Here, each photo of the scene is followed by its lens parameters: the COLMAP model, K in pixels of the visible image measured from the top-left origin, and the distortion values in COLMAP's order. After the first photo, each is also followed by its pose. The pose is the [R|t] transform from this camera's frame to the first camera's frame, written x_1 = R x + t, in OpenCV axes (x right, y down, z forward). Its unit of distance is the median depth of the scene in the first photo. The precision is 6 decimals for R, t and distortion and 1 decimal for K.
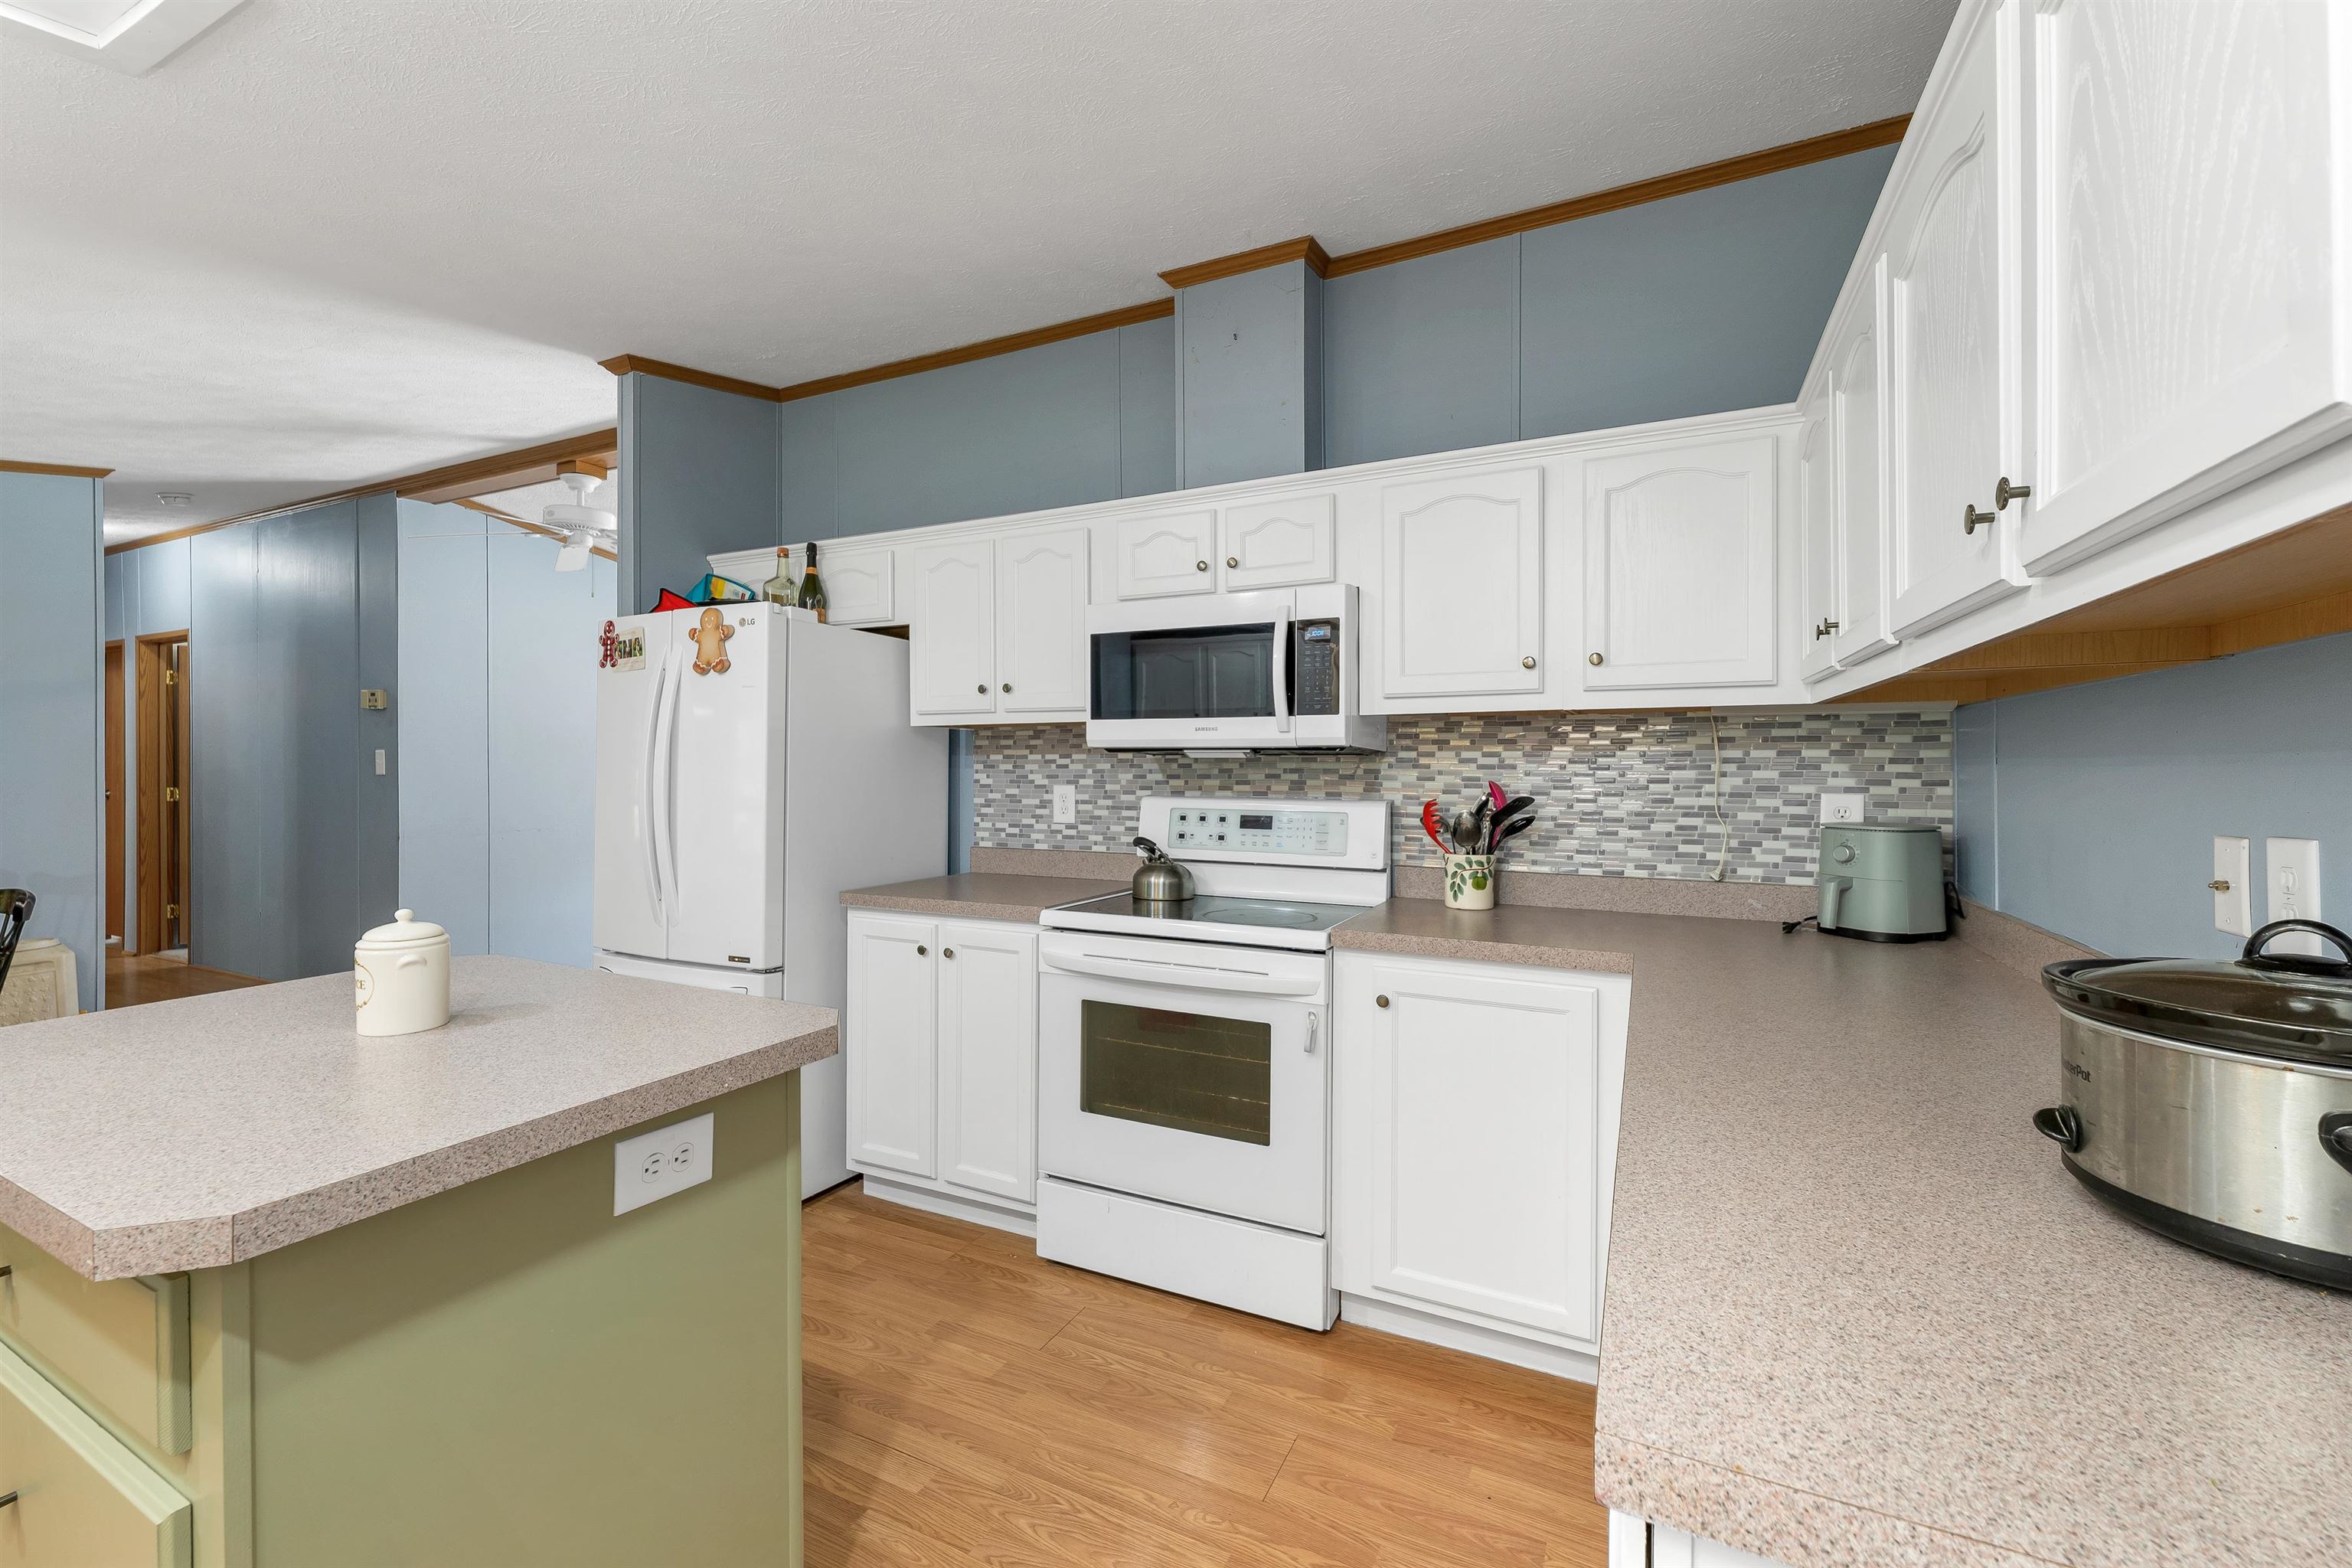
lens RADIAL K [[971.4, 0, 1168.2], [0, 971.4, 774.1], [0, 0, 1]] dist [0.001966, 0.000137]
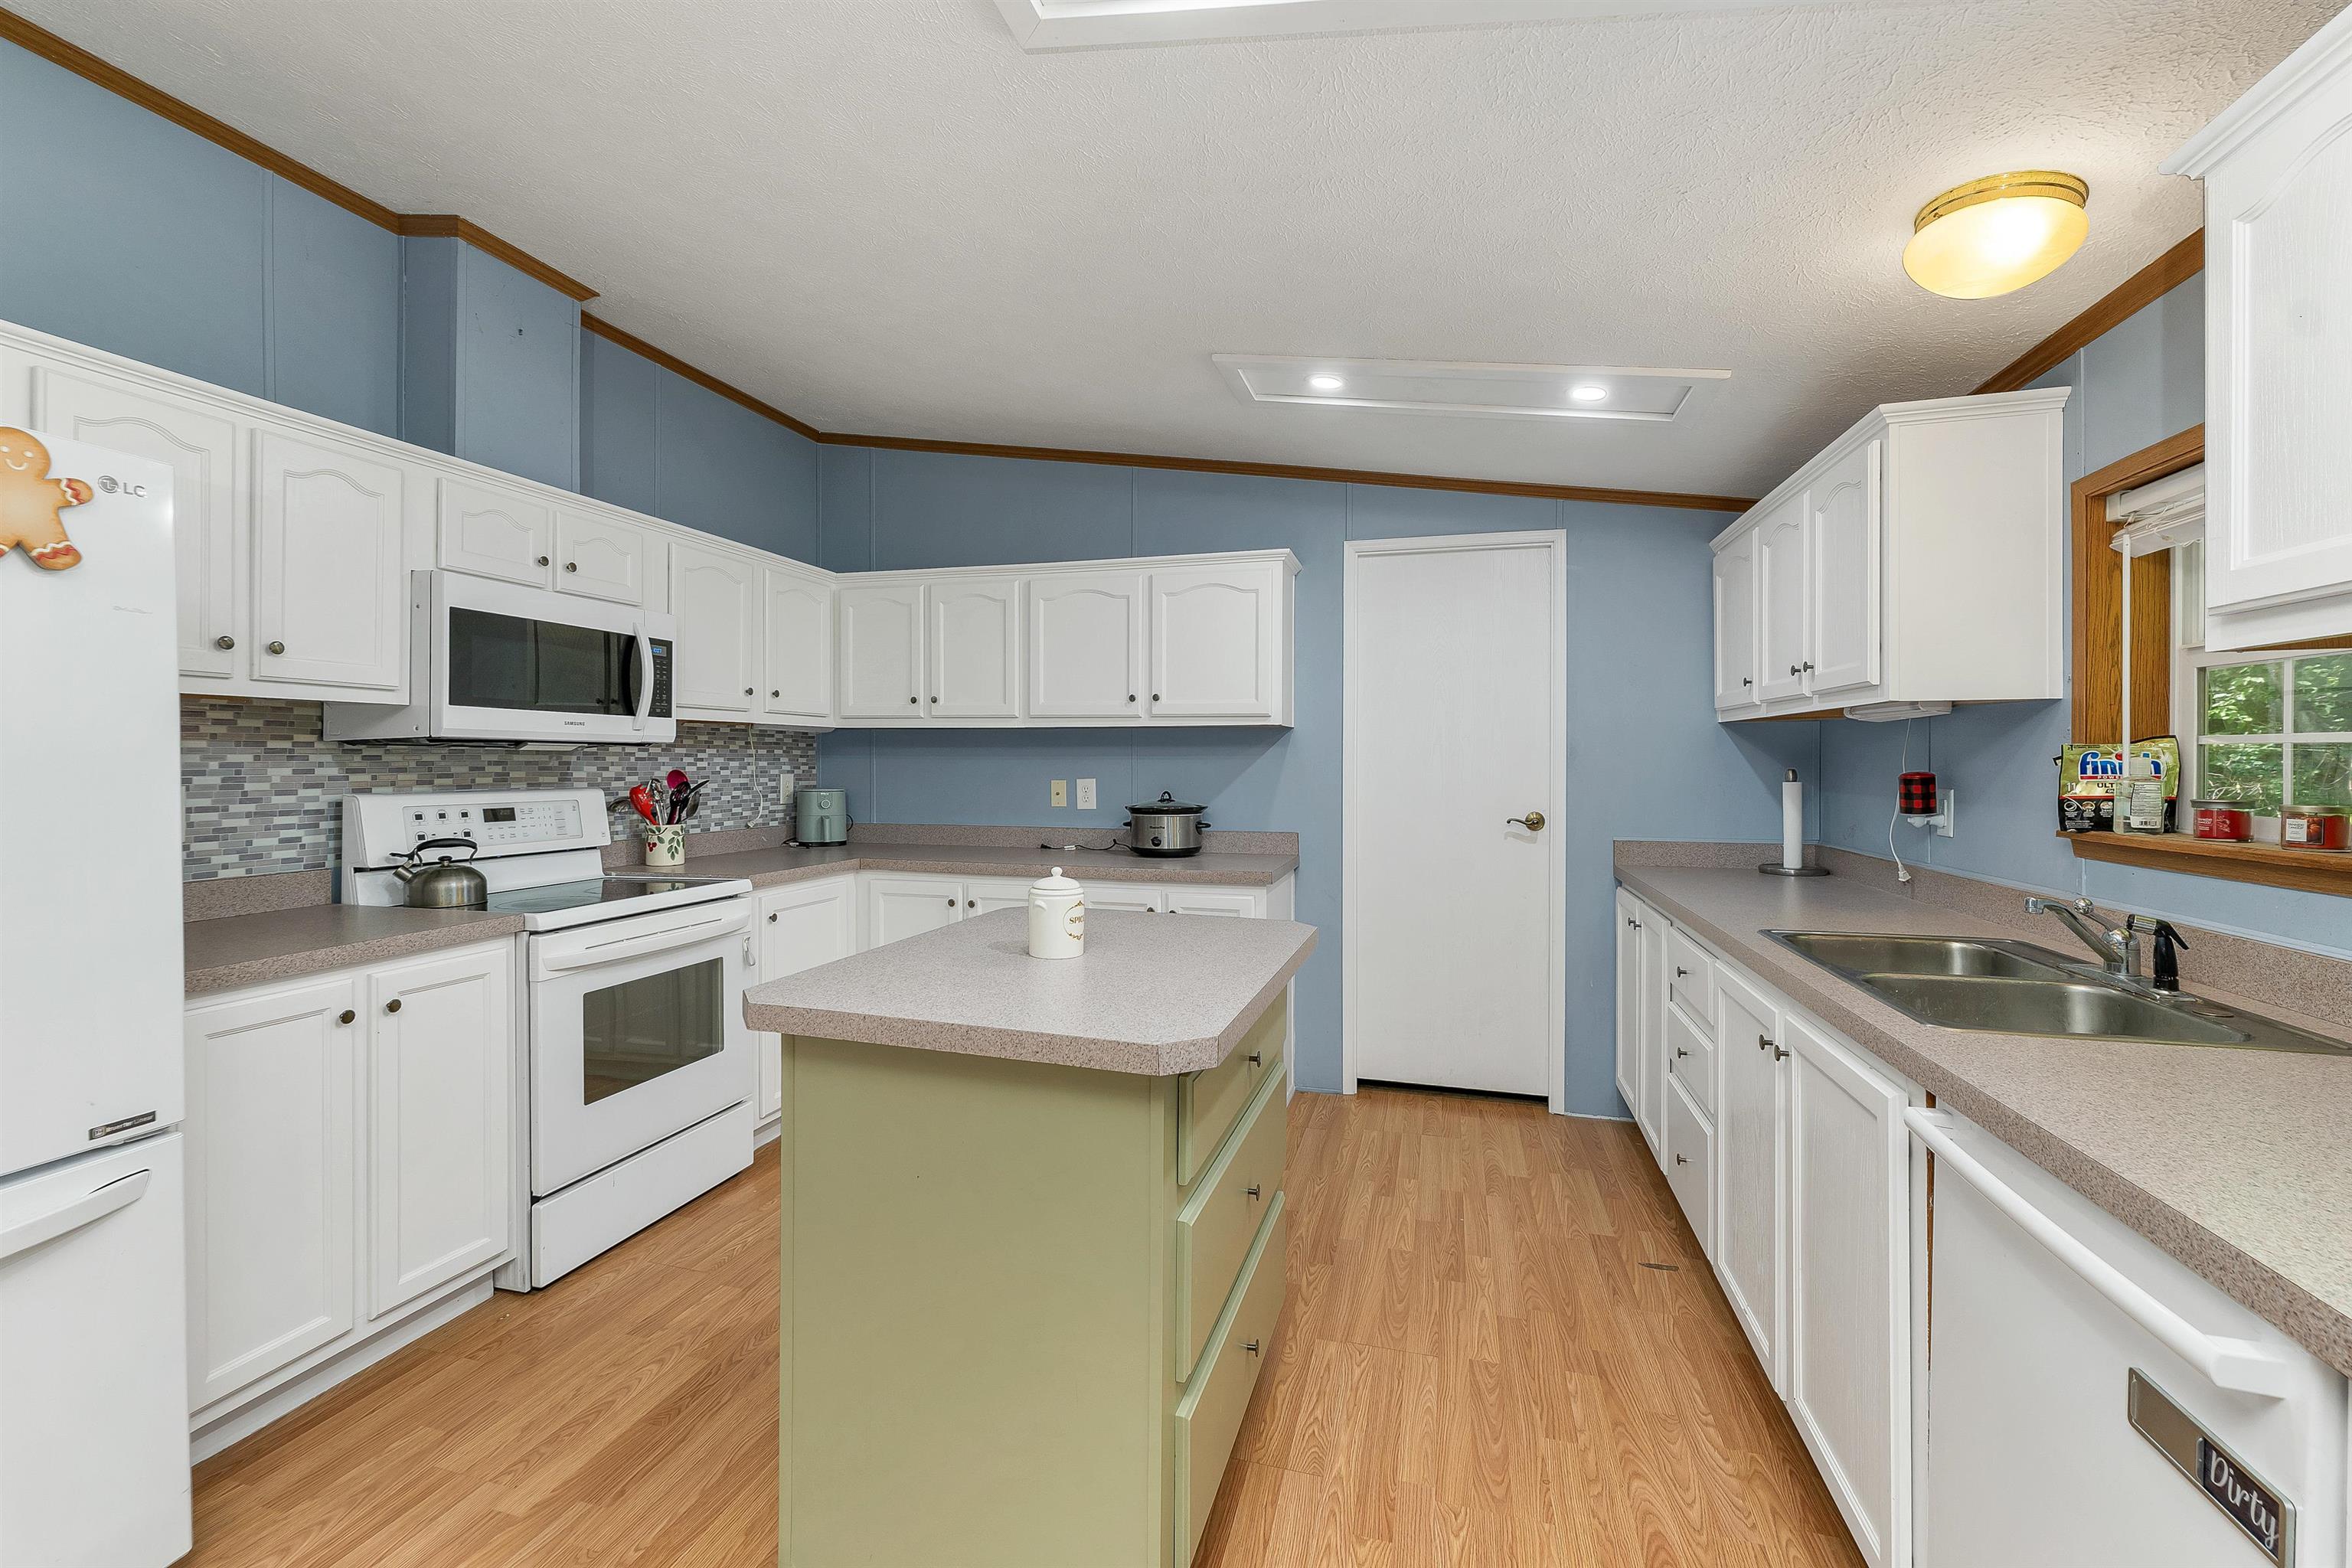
lens RADIAL K [[988.0, 0, 1139.1], [0, 988.0, 761.5], [0, 0, 1]] dist [0.000807, -0.000011]
pose [[-0.161774, -0.002976, 0.986823, -0.971057], [0.004657, 0.999982, 0.003779, -0.005571], [-0.986817, 0.005207, -0.161758, 0.495260]]
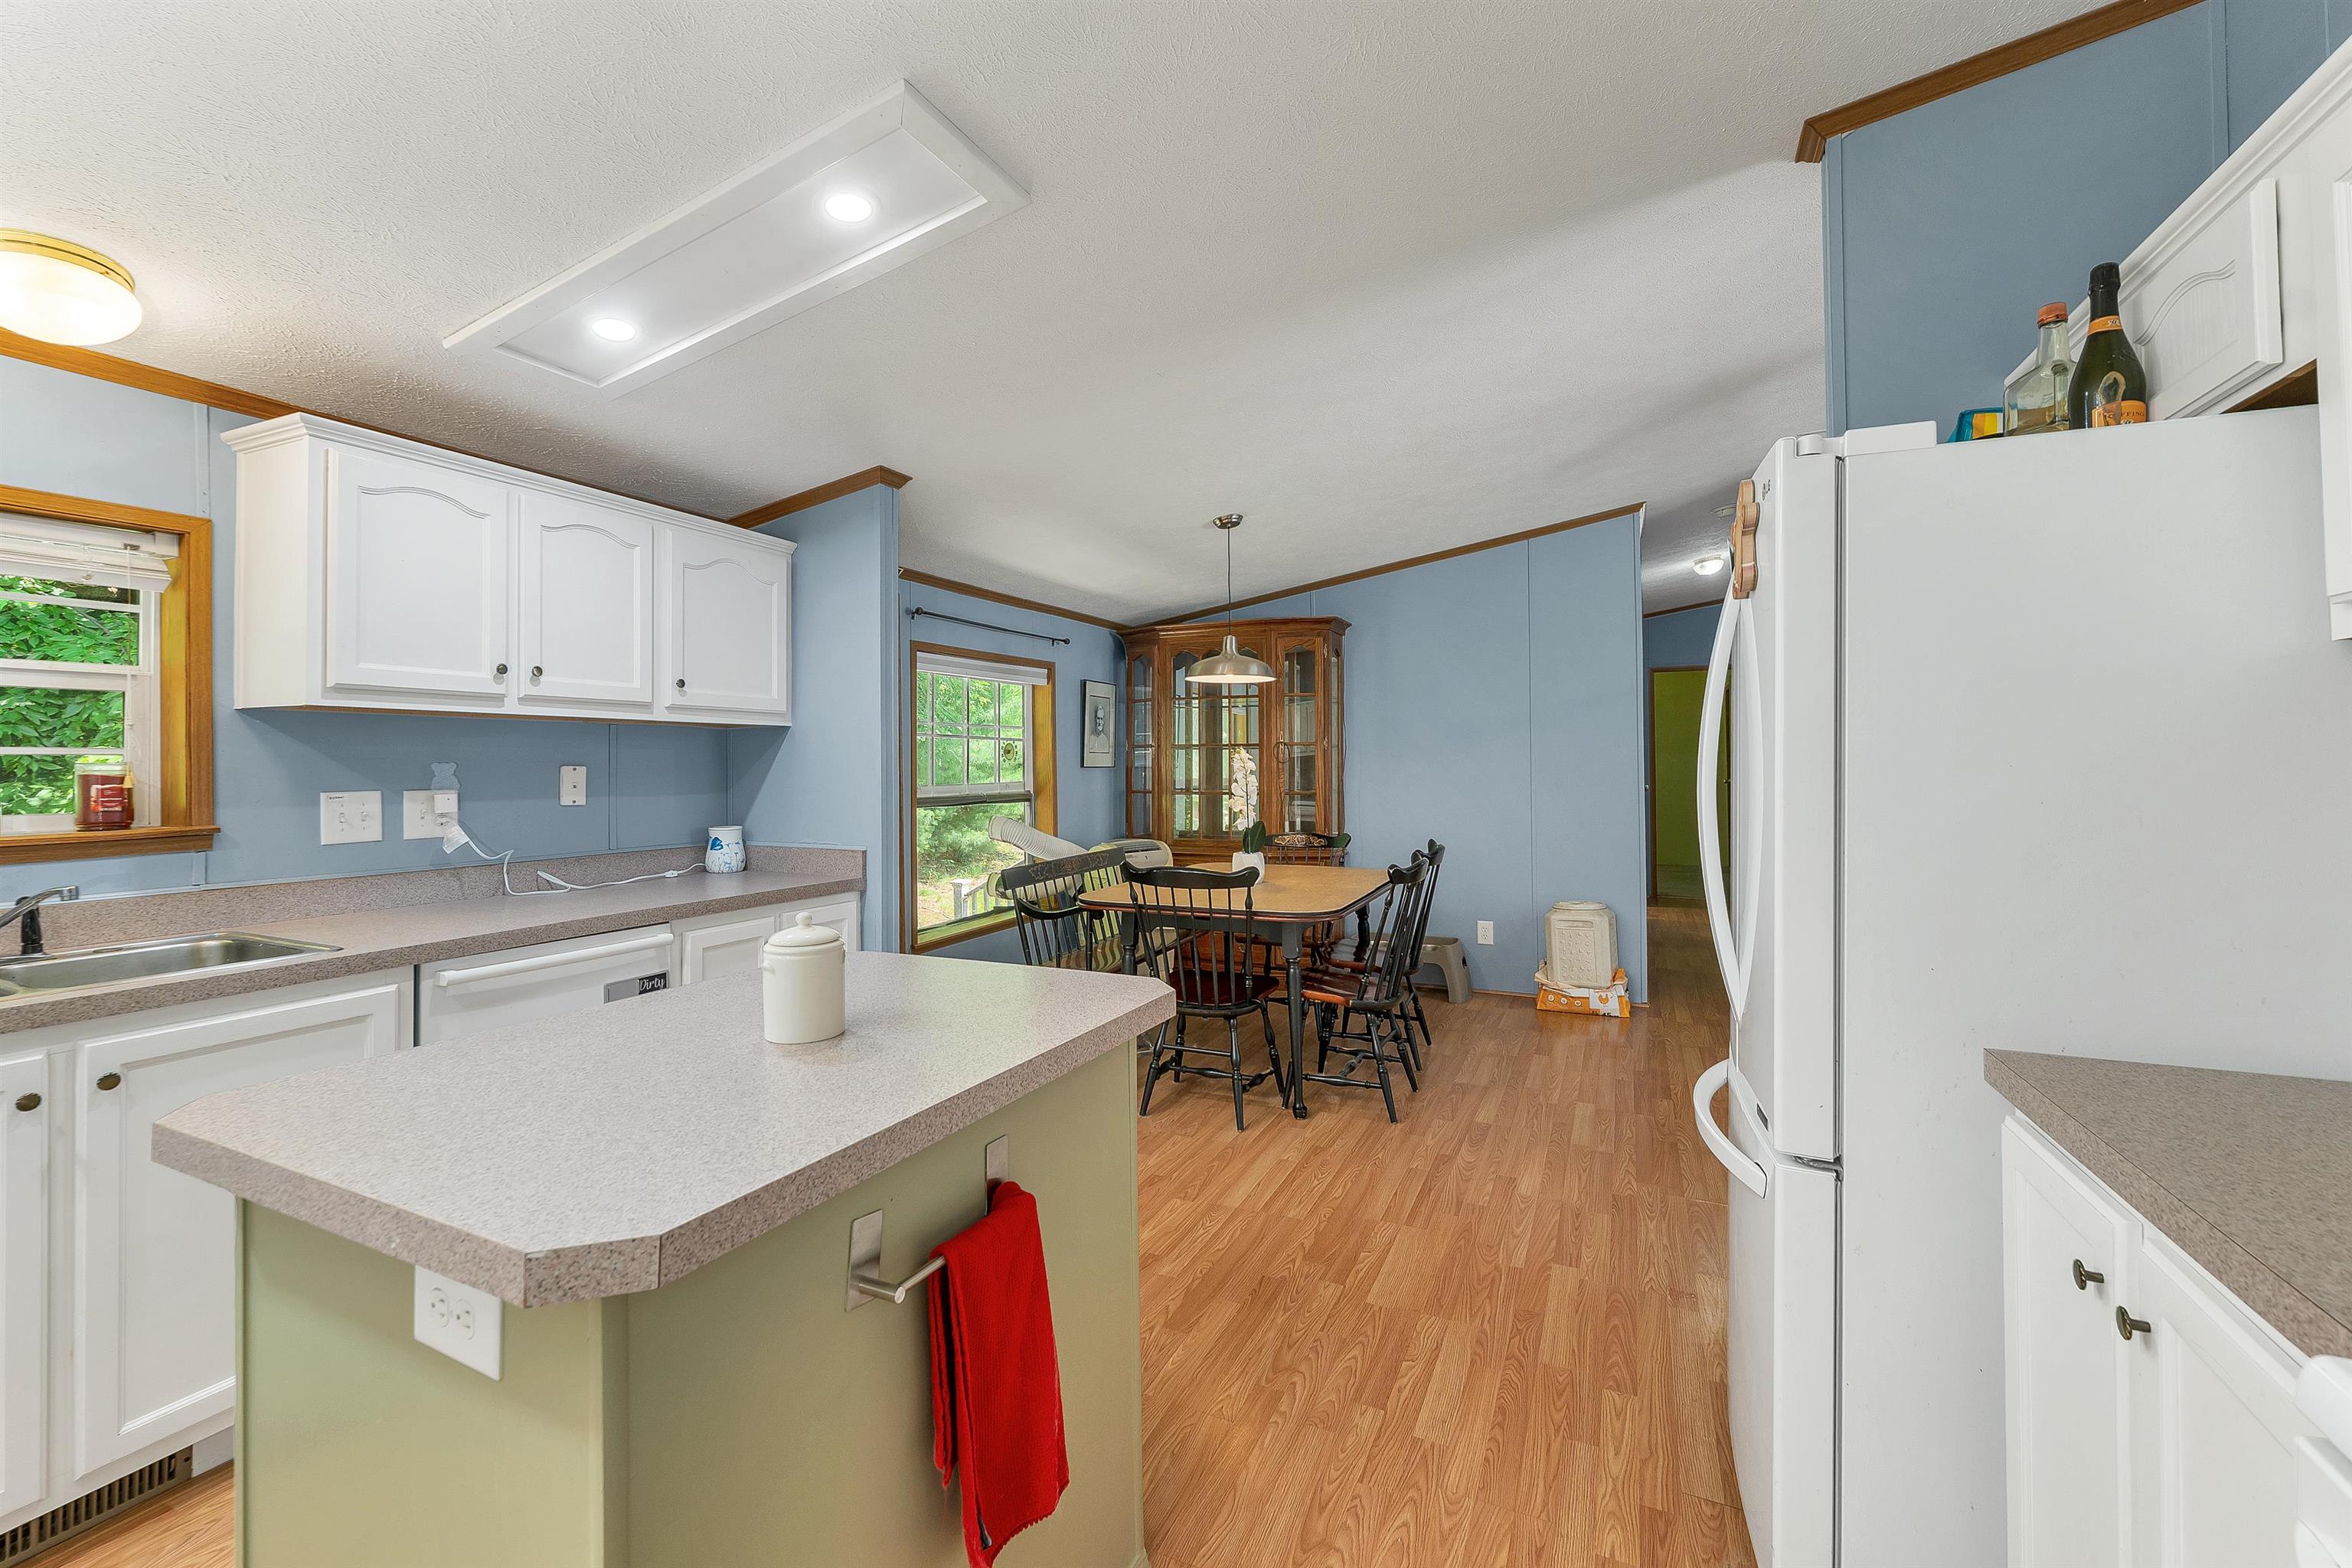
lens RADIAL K [[986.6, 0, 1173.9], [0, 986.6, 740.7], [0, 0, 1]] dist [0.000438, -0.000065]
pose [[0.028318, -0.024793, -0.999291, 0.085711], [0.000614, 0.999693, -0.024785, -0.003308], [0.999599, 0.000088, 0.028324, 0.599094]]
